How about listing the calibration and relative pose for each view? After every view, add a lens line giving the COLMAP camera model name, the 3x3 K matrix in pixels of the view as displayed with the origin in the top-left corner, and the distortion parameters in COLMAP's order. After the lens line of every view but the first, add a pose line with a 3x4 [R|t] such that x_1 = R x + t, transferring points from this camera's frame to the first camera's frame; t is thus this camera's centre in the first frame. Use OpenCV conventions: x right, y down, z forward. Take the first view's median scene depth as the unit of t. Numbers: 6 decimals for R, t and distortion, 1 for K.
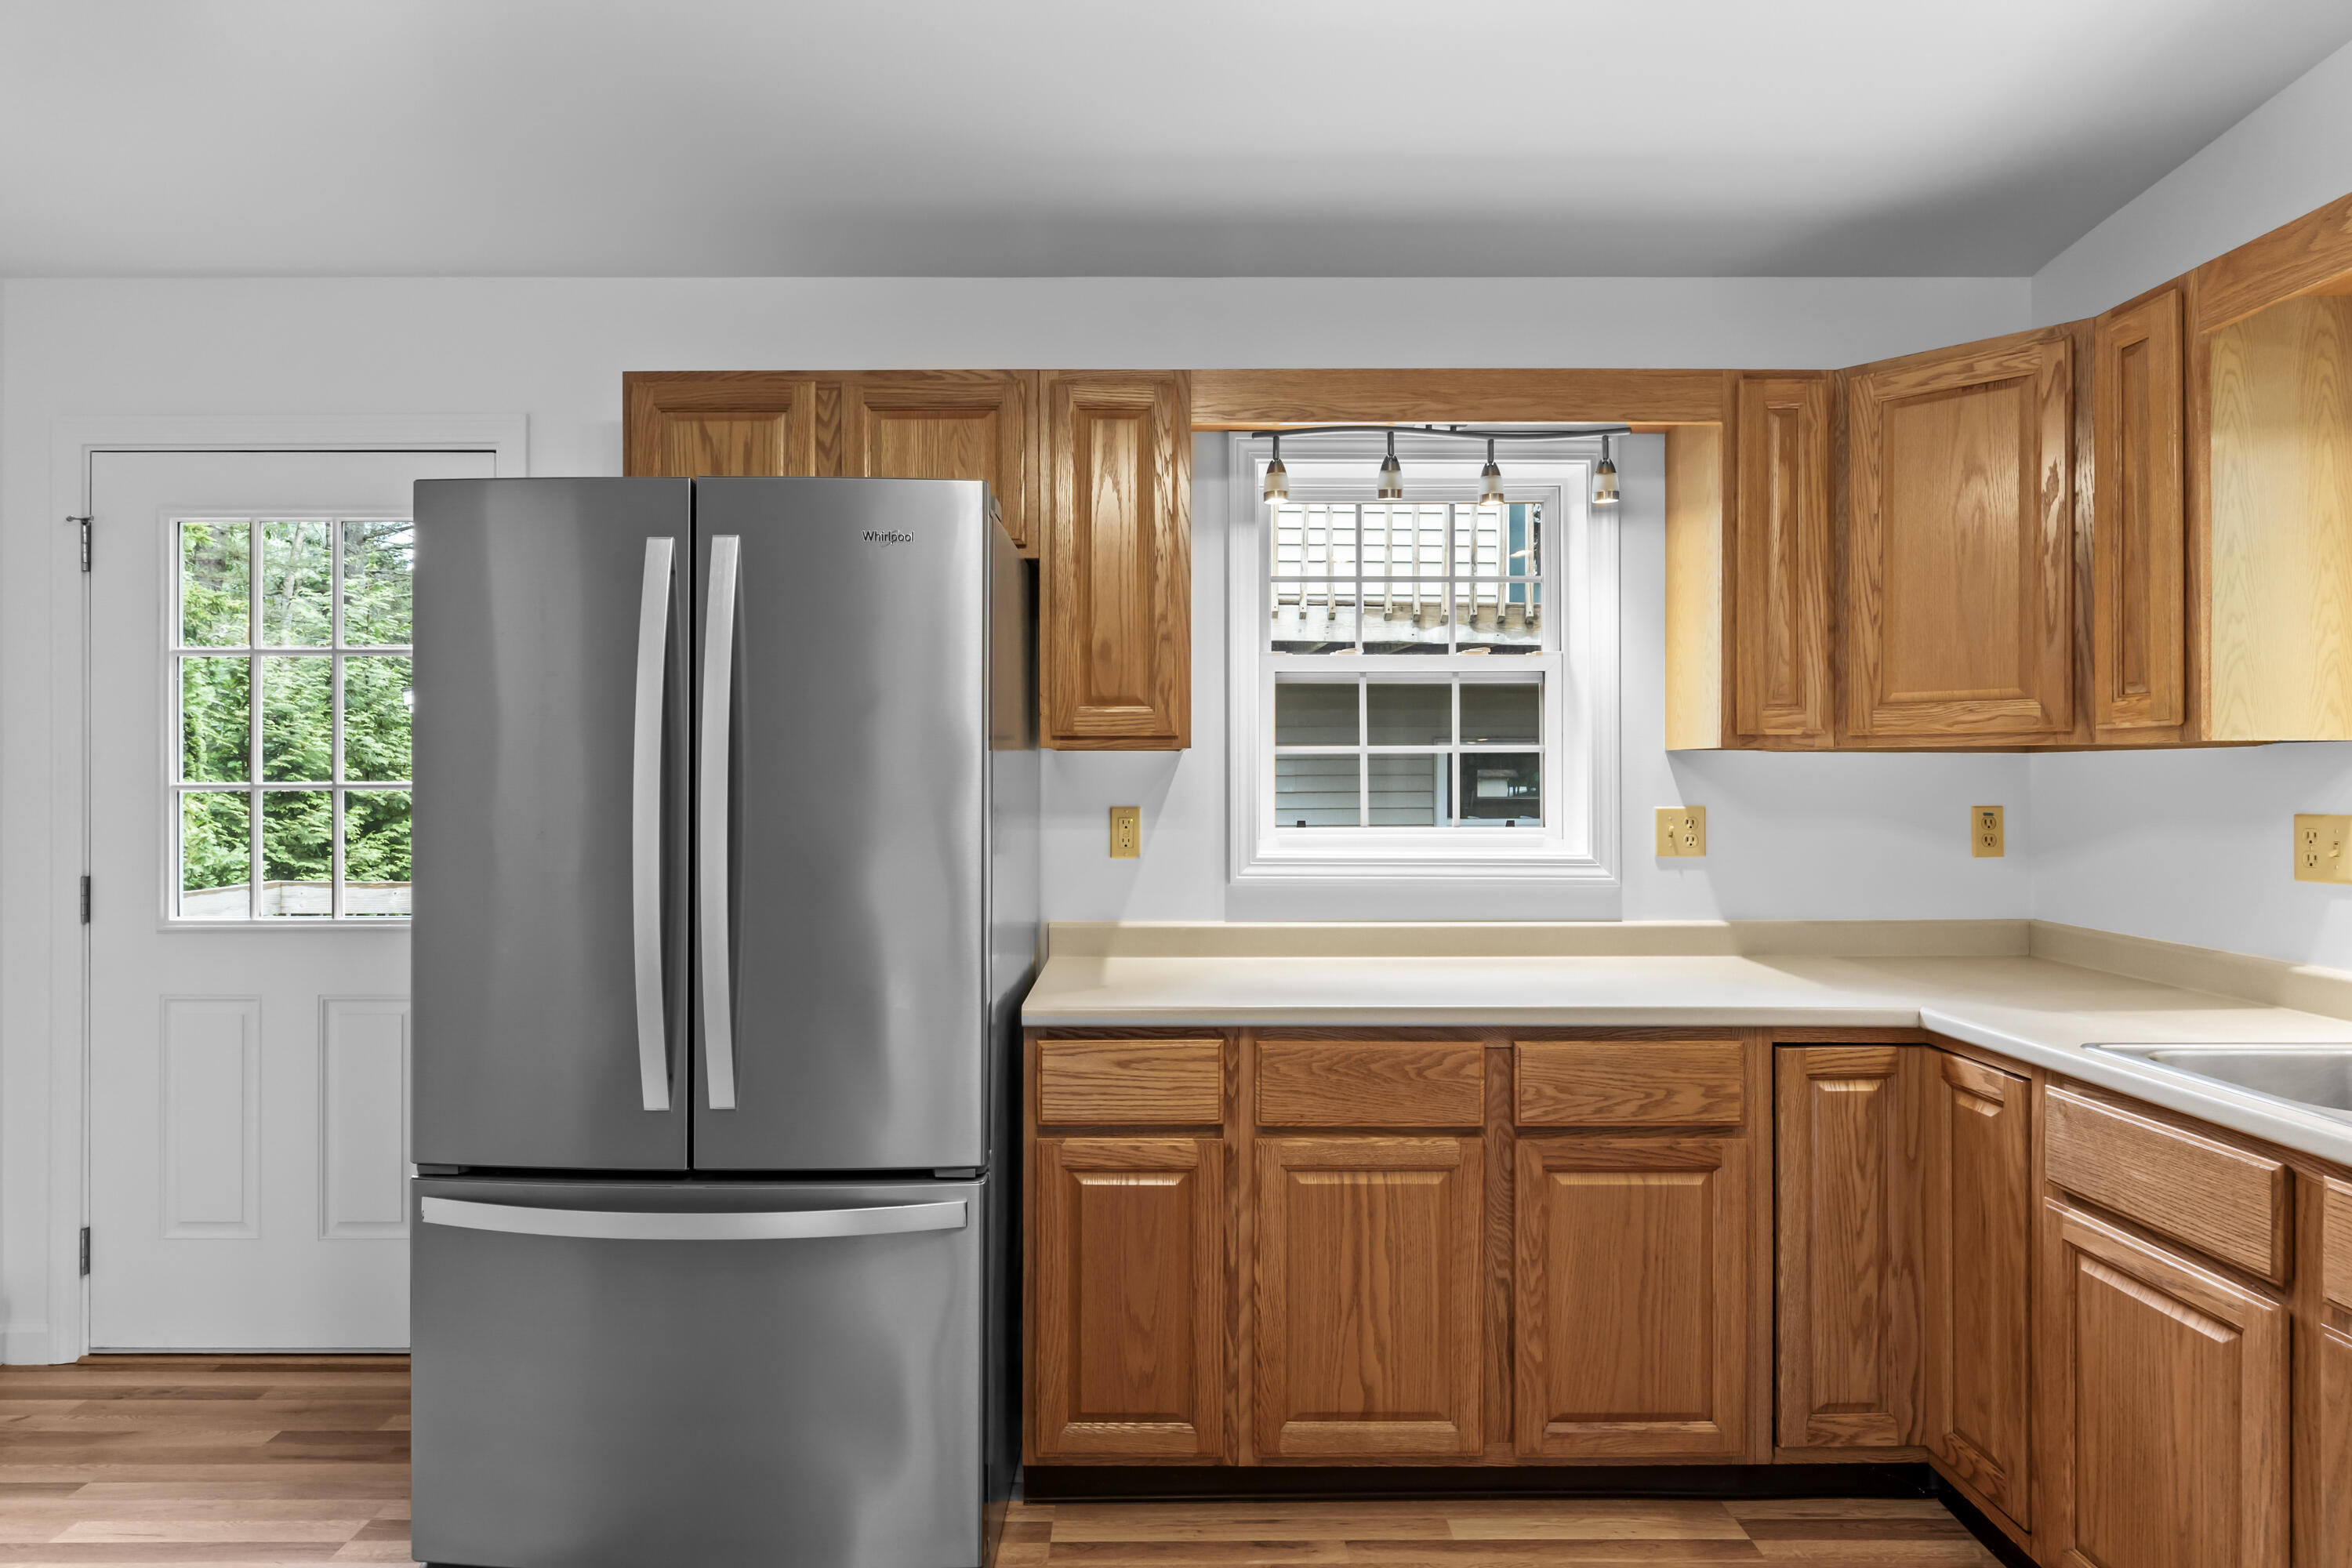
lens RADIAL K [[1285.1, 0, 1160.7], [0, 1285.1, 775.9], [0, 0, 1]] dist [-0.001902, -0.002981]
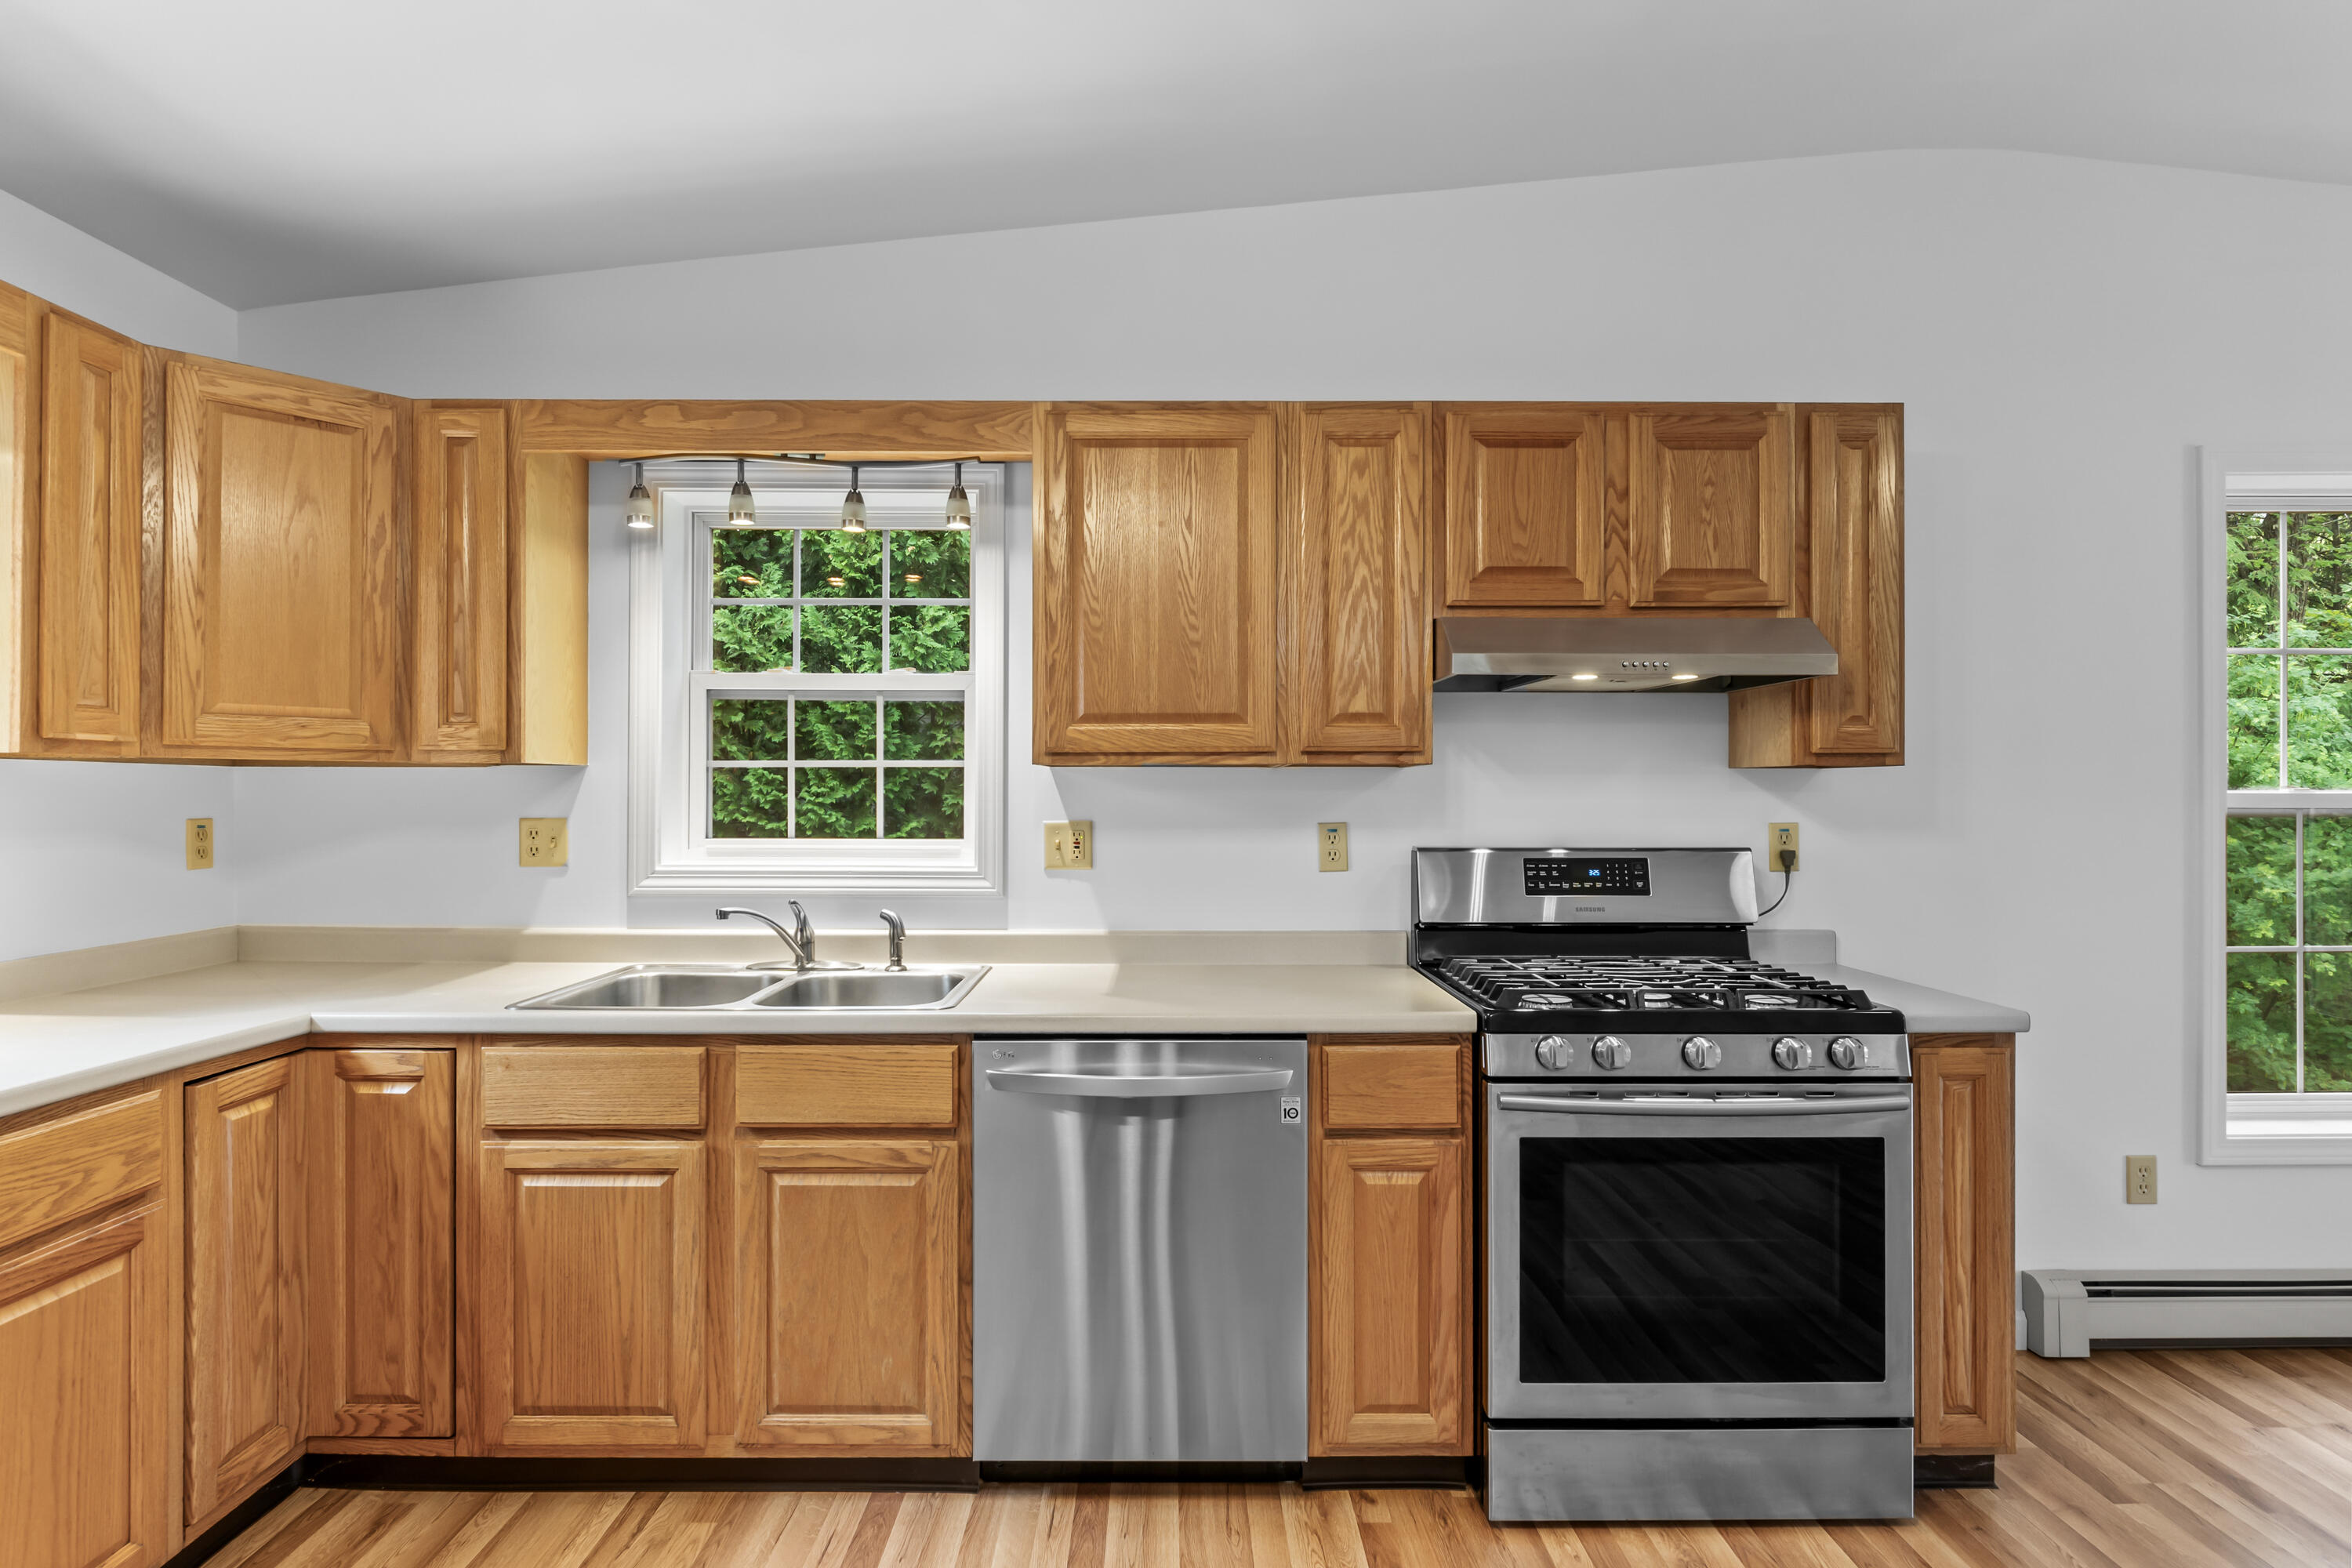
lens RADIAL K [[1170.9, 0, 1158.2], [0, 1170.9, 788.6], [0, 0, 1]] dist [-0.008040, -0.000025]
pose [[0.009128, 0.004047, 0.999950, -0.337610], [-0.003404, 0.999986, -0.004016, 0.001581], [-0.999953, -0.003367, 0.009142, 0.308702]]
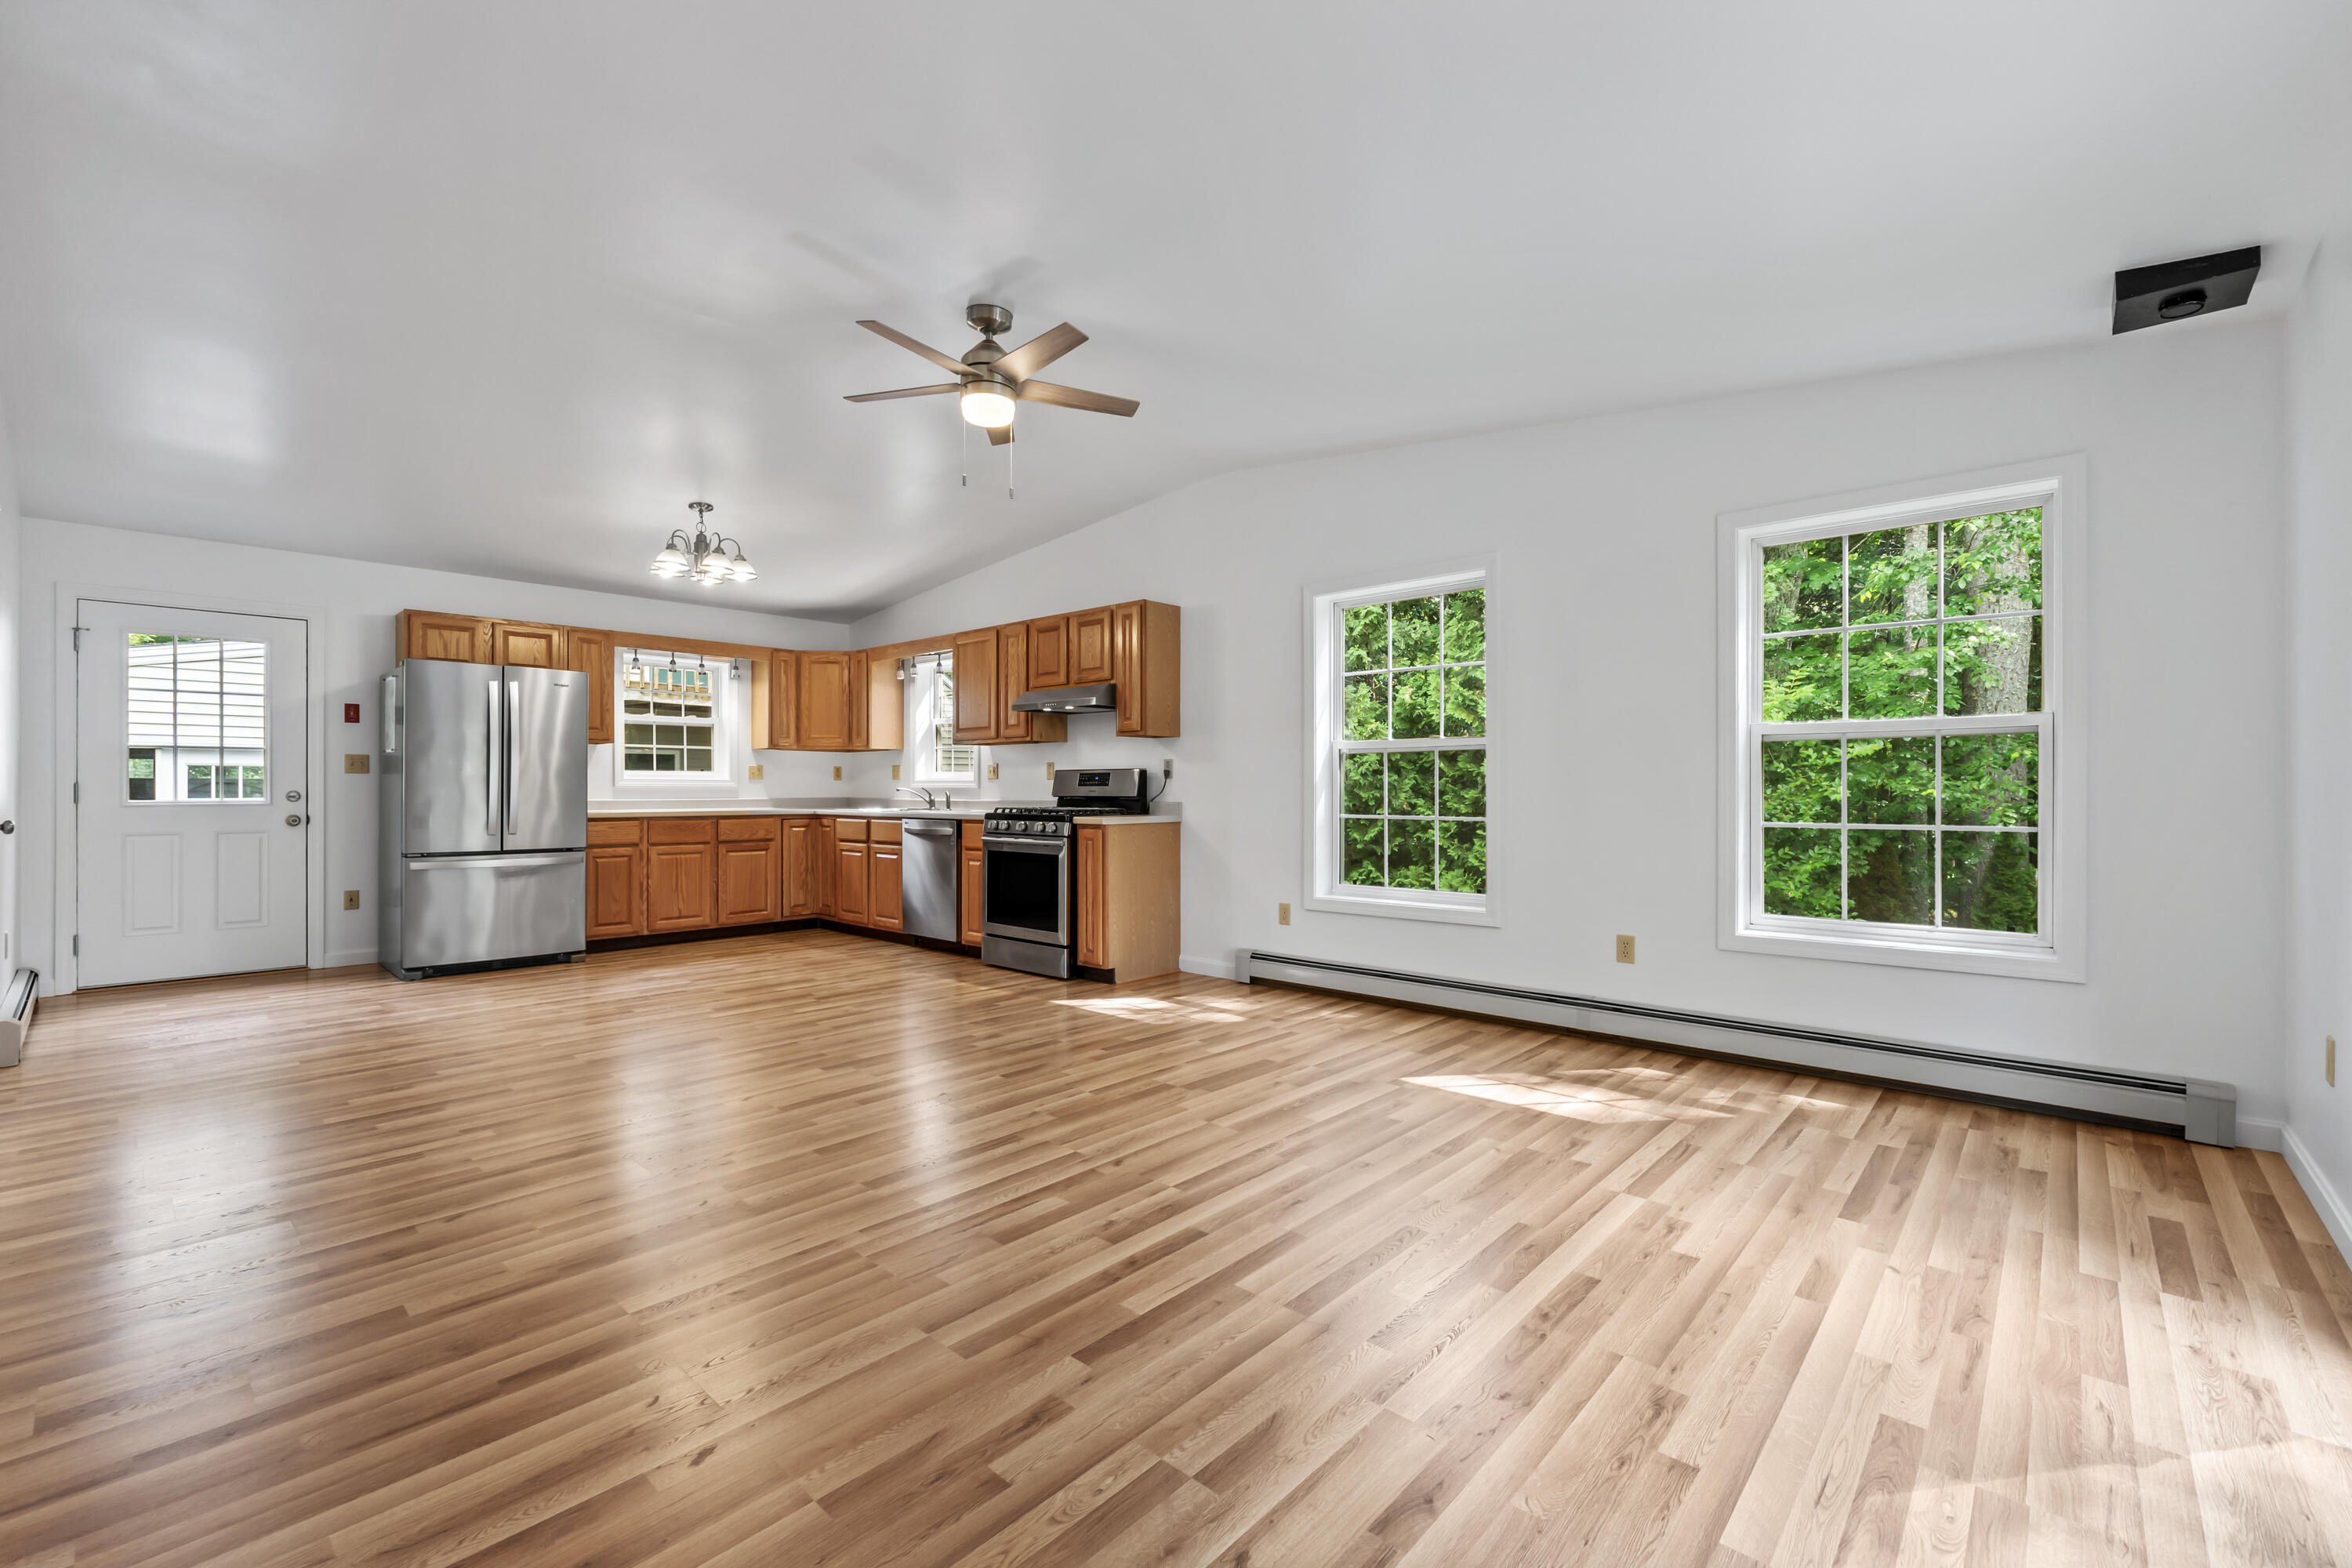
lens RADIAL K [[989.4, 0, 1175.8], [0, 989.4, 794.4], [0, 0, 1]] dist [-0.006746, -0.000107]
pose [[0.676283, -0.003339, 0.736634, -1.009822], [-0.003058, 0.999968, 0.007340, 0.101634], [-0.736635, -0.007216, 0.676252, -2.088669]]
